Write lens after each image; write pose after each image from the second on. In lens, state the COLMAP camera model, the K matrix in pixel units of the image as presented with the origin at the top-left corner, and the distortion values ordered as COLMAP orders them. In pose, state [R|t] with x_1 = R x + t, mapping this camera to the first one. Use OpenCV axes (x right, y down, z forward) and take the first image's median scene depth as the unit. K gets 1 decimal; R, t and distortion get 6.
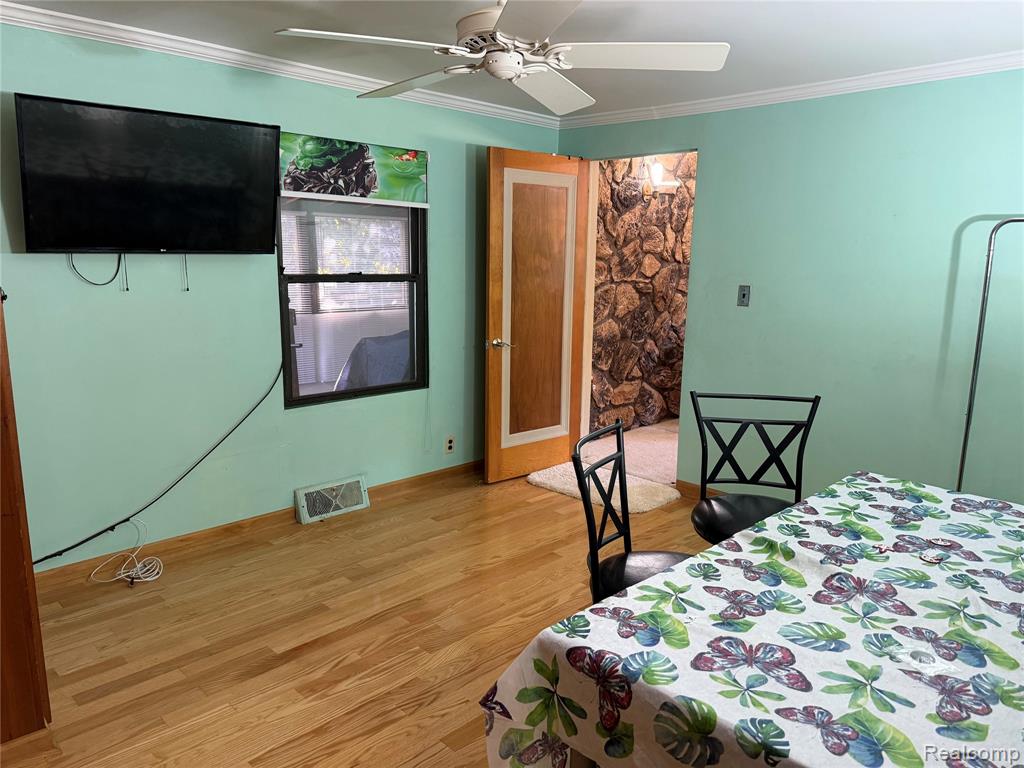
lens RADIAL K [[722.2, 0, 516.9], [0, 722.2, 386.2], [0, 0, 1]] dist [0.130103, -0.219226]
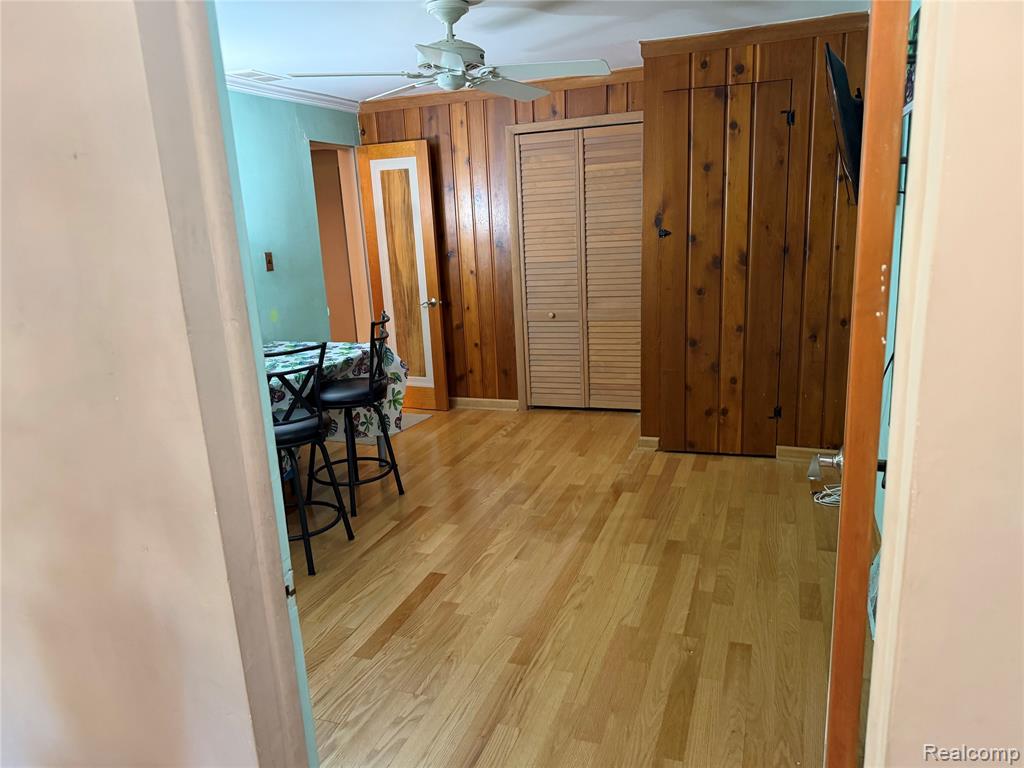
lens RADIAL K [[722.2, 0, 516.9], [0, 722.2, 386.2], [0, 0, 1]] dist [0.130103, -0.219226]
pose [[-0.897691, 0.136688, -0.418889, 0.434239], [-0.044114, 0.918010, 0.394095, -0.385885], [0.438412, 0.372254, -0.818060, 2.006083]]
